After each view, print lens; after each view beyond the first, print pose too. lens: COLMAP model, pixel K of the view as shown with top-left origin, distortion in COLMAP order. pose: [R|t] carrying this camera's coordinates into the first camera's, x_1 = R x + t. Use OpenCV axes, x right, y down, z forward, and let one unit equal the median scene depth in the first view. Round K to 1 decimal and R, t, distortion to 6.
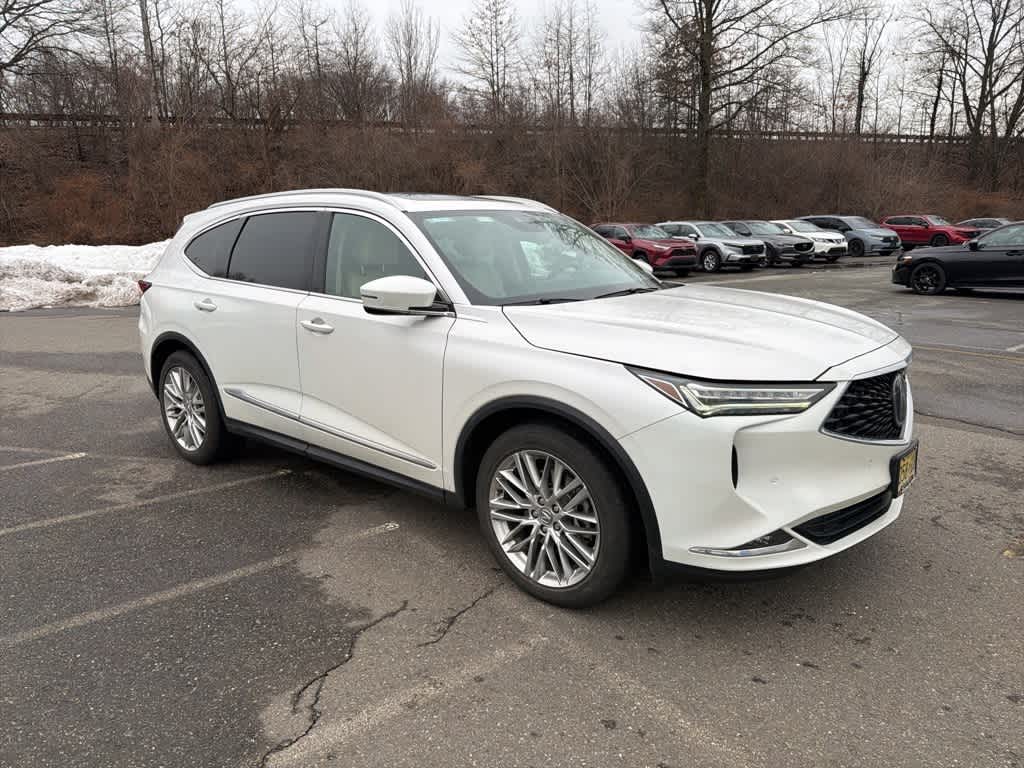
lens RADIAL K [[721.3, 0, 503.5], [0, 721.3, 383.2], [0, 0, 1]] dist [0.027706, -0.040218]
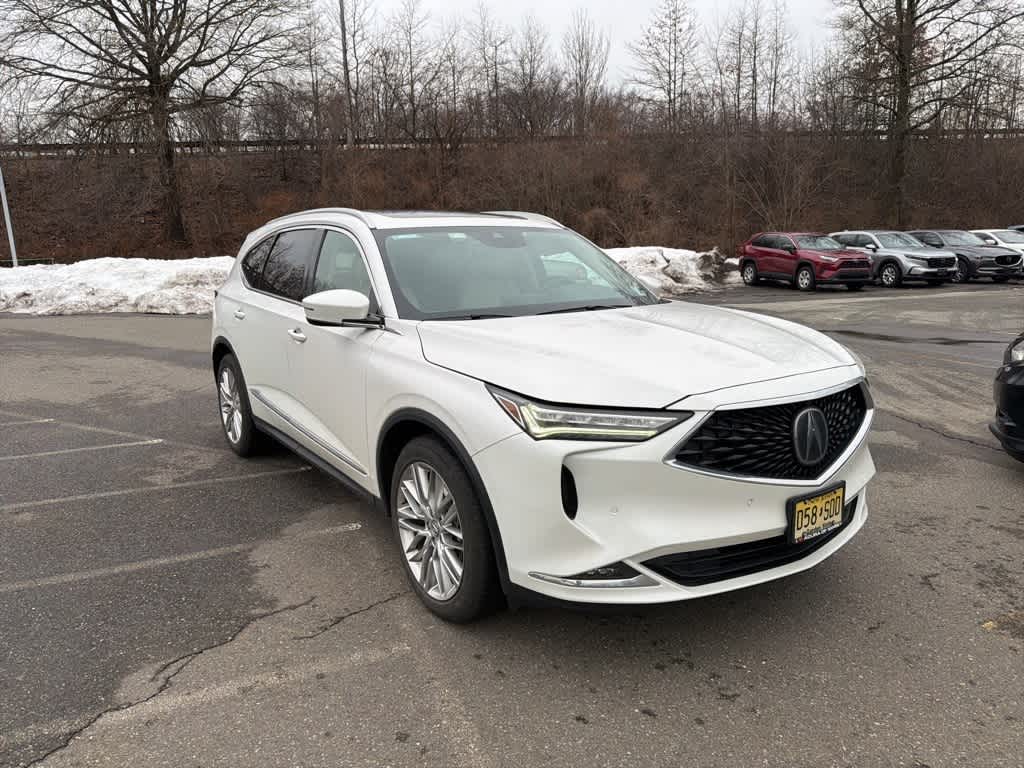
lens RADIAL K [[721.3, 0, 503.3], [0, 721.3, 383.6], [0, 0, 1]] dist [0.027706, -0.040218]
pose [[0.967943, 0.044873, -0.247130, 0.263042], [-0.048323, 0.998800, -0.007911, -0.010501], [0.246478, 0.019600, 0.968950, 0.023611]]
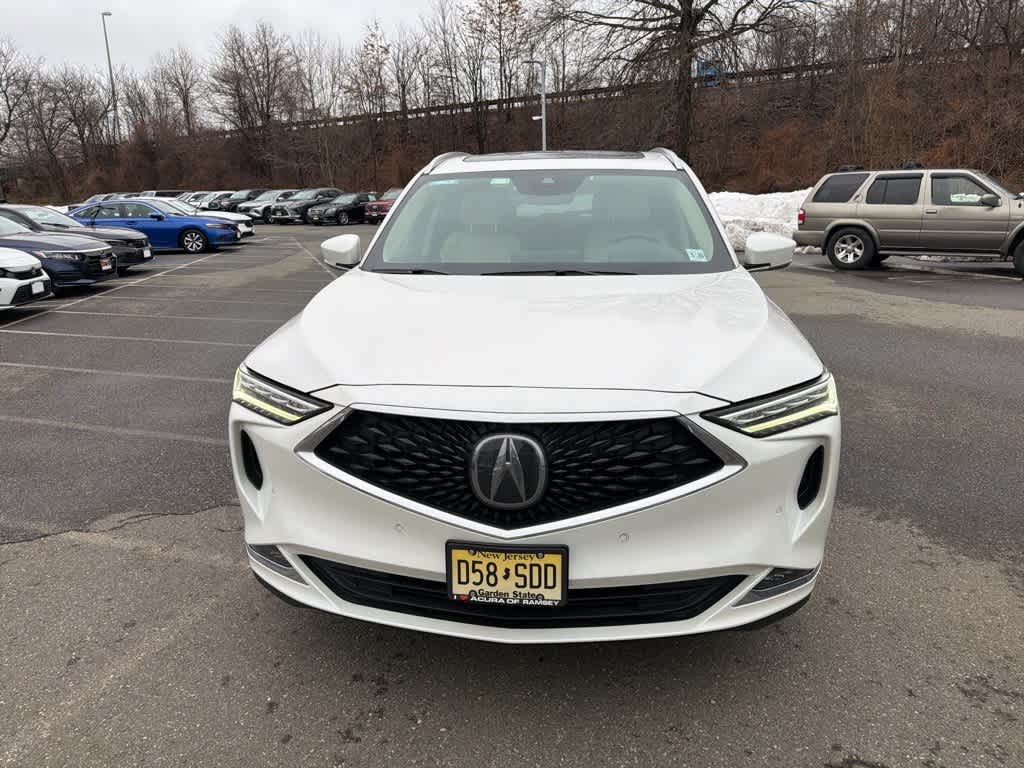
lens RADIAL K [[721.3, 0, 504.3], [0, 721.3, 384.5], [0, 0, 1]] dist [0.027706, -0.040218]
pose [[0.562888, 0.225102, -0.795290, 0.693663], [-0.166037, 0.973381, 0.157993, -0.103462], [0.809685, 0.043115, 0.585279, 0.404951]]
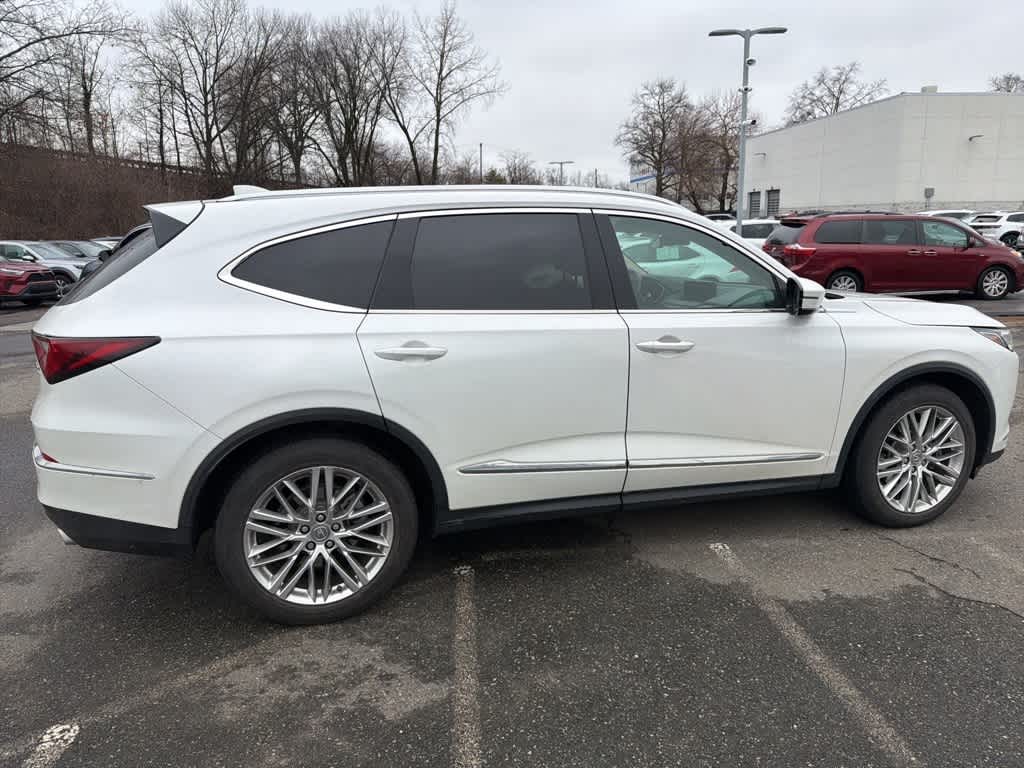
lens RADIAL K [[721.3, 0, 504.9], [0, 721.3, 374.7], [0, 0, 1]] dist [0.027706, -0.040218]
pose [[0.529257, -0.146524, 0.835714, -0.915767], [0.181629, 0.981708, 0.057095, -0.109976], [-0.828793, 0.121572, 0.546189, 0.587895]]
